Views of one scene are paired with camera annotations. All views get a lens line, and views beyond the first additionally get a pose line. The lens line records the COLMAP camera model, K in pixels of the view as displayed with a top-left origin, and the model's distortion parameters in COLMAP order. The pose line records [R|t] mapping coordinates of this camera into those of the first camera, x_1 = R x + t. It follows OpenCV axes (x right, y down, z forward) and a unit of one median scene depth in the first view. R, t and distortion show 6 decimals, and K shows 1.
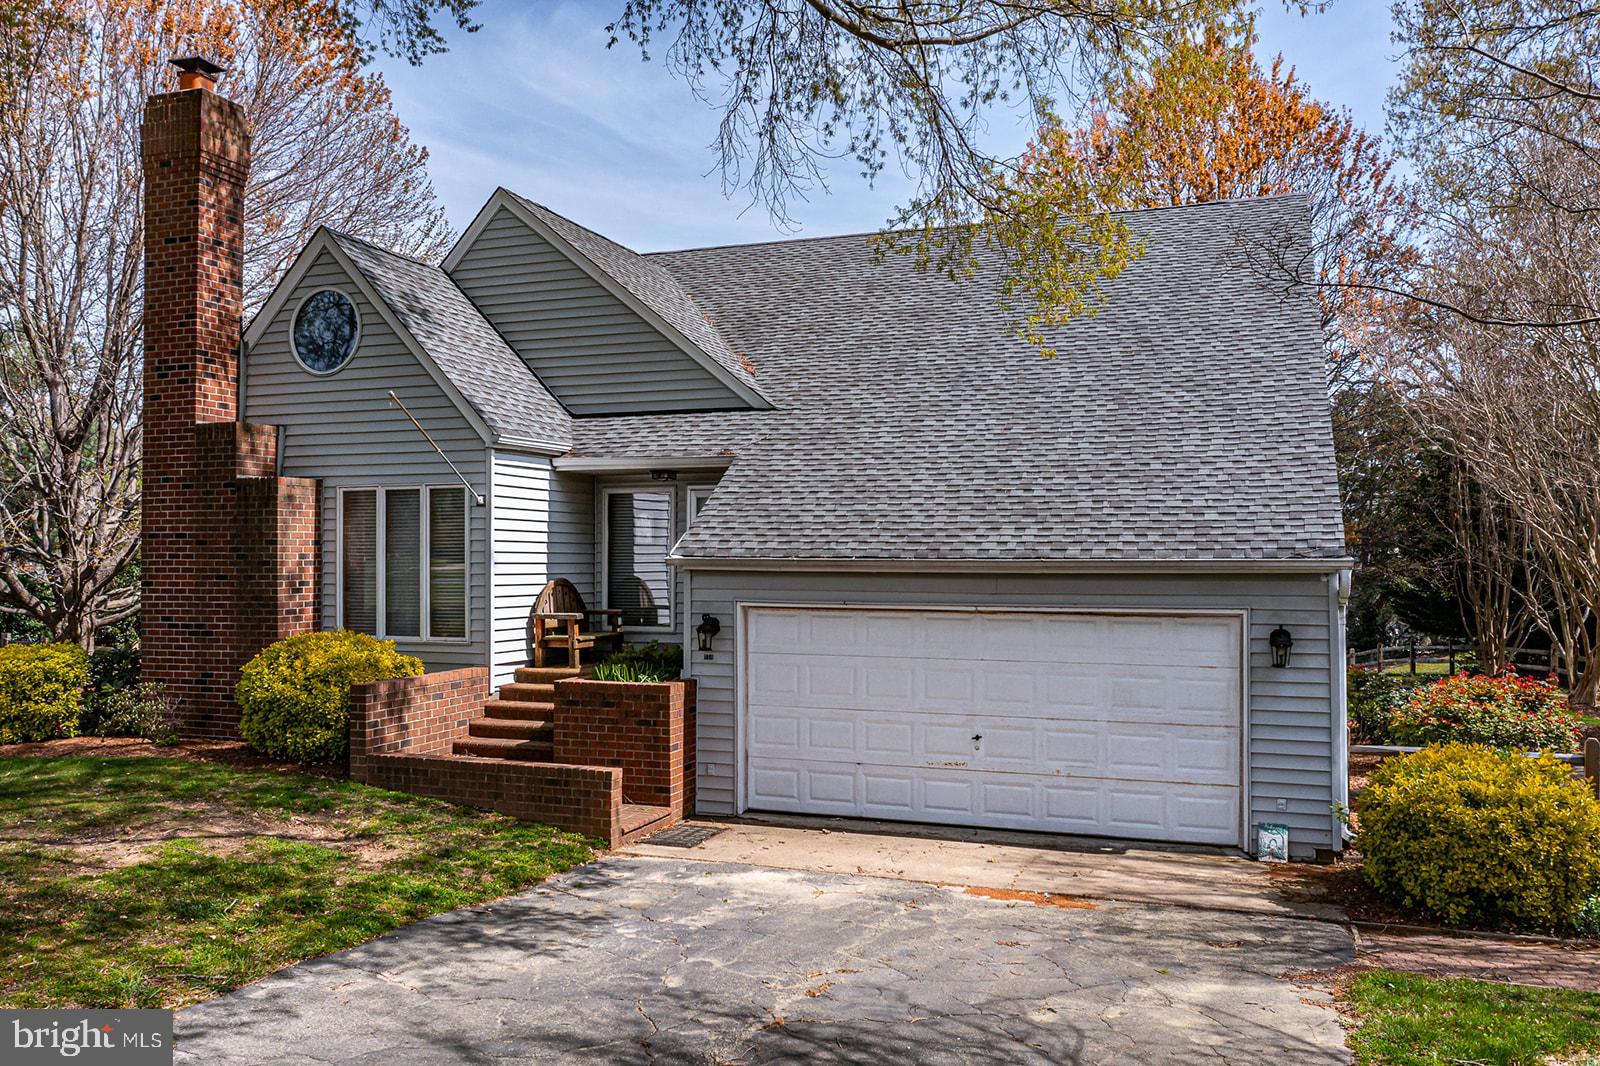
lens RADIAL K [[1352.9, 0, 831.4], [0, 1352.9, 532.0], [0, 0, 1]] dist [-0.010842, 0.000888]
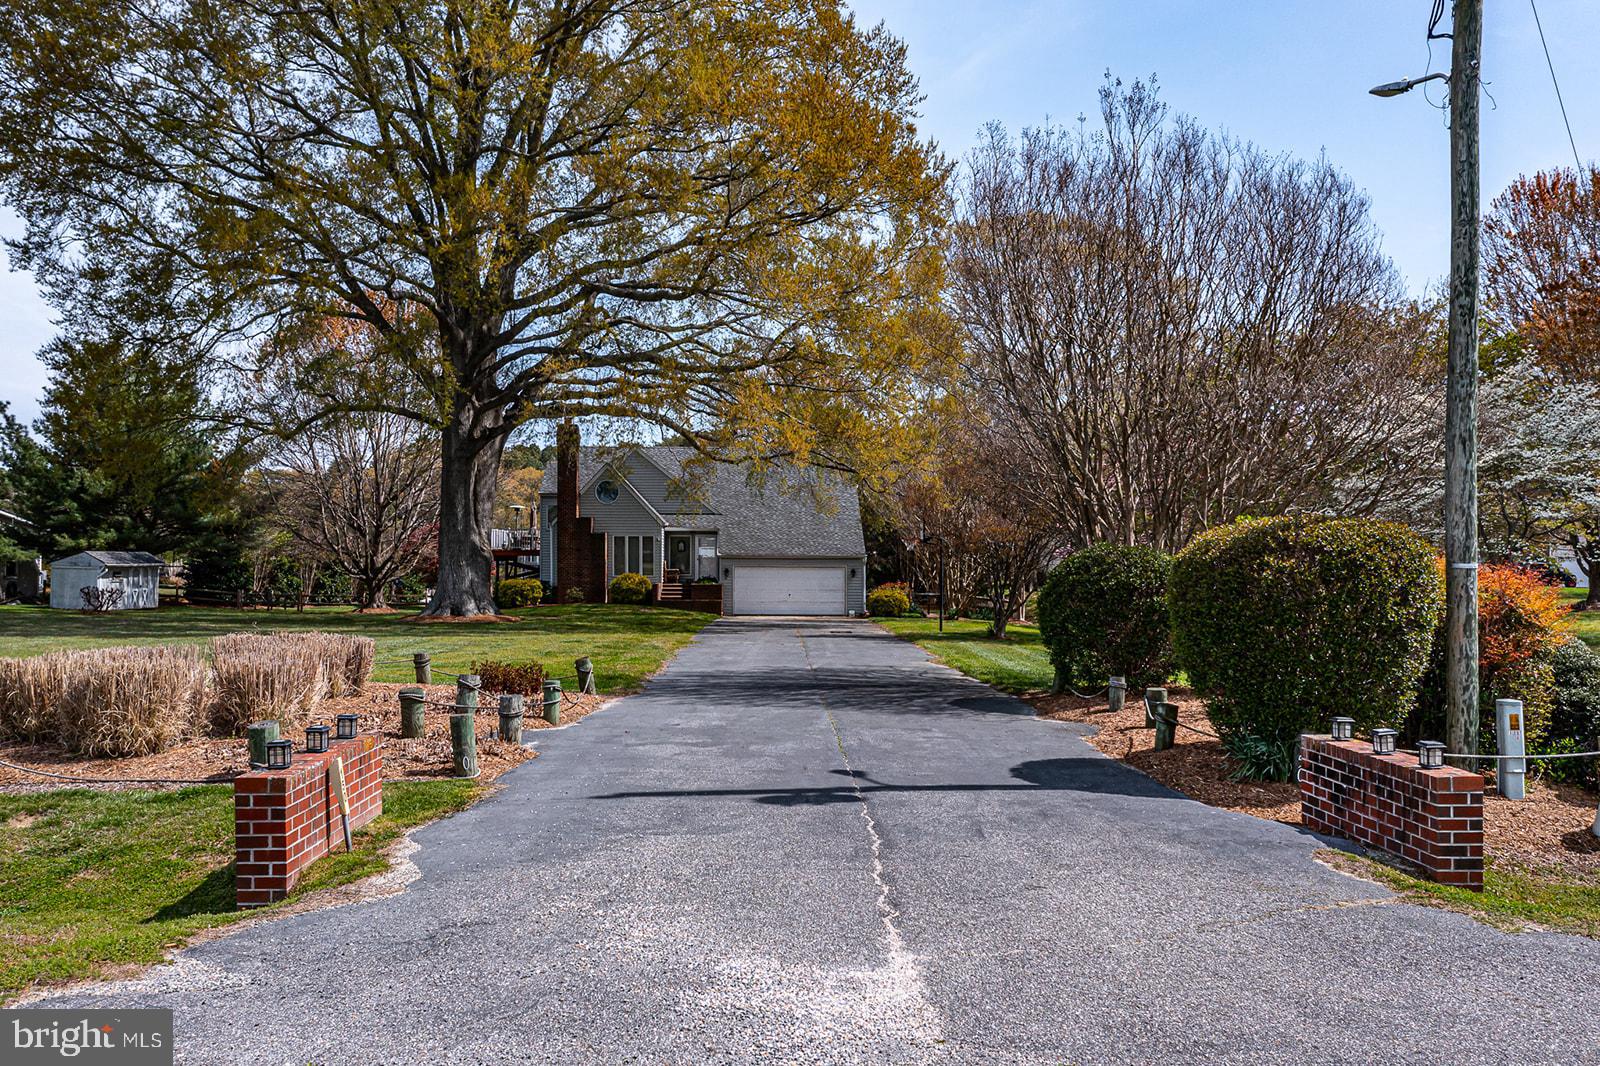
lens RADIAL K [[1352.9, 0, 831.4], [0, 1352.9, 532.0], [0, 0, 1]] dist [-0.010842, 0.000888]
pose [[0.916519, 0.010344, 0.399858, -1.517458], [-0.009370, 0.999946, -0.004389, -0.037726], [-0.399882, 0.000276, 0.916567, -3.085971]]
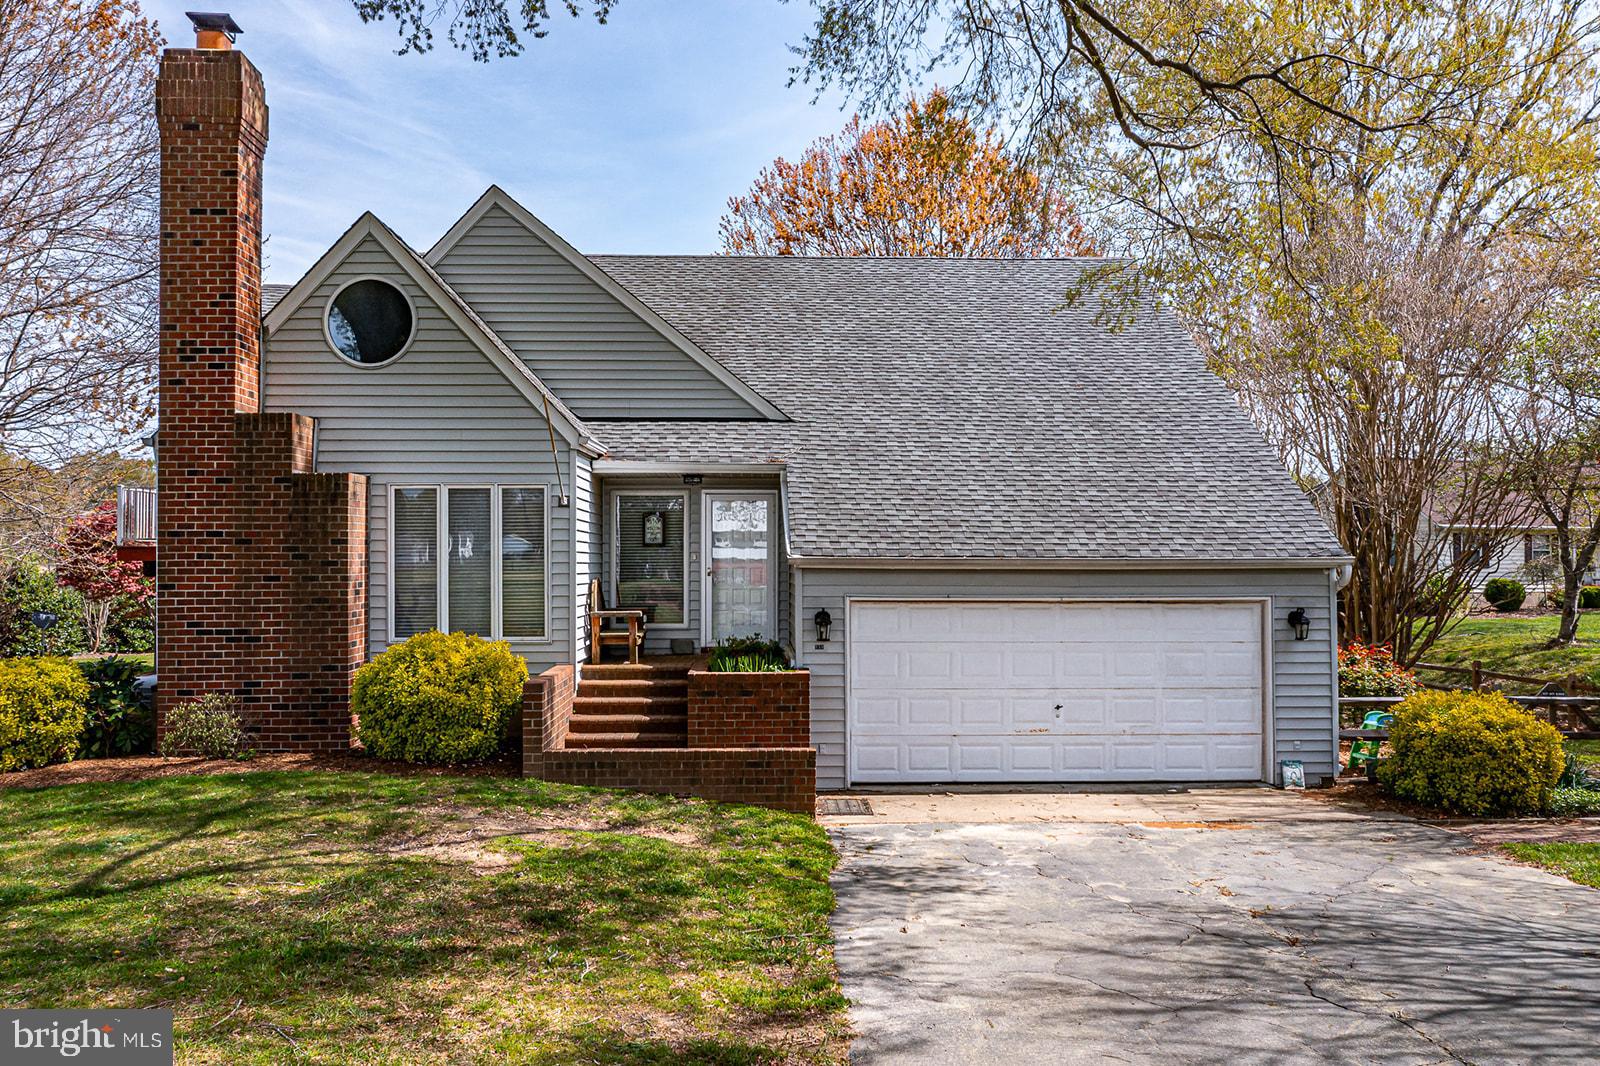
lens RADIAL K [[1352.9, 0, 831.4], [0, 1352.9, 532.0], [0, 0, 1]] dist [-0.010842, 0.000888]
pose [[0.915407, 0.007195, 0.402465, -0.538511], [-0.005689, 0.999972, -0.004936, 0.004134], [-0.402489, 0.002229, 0.915422, -0.012736]]
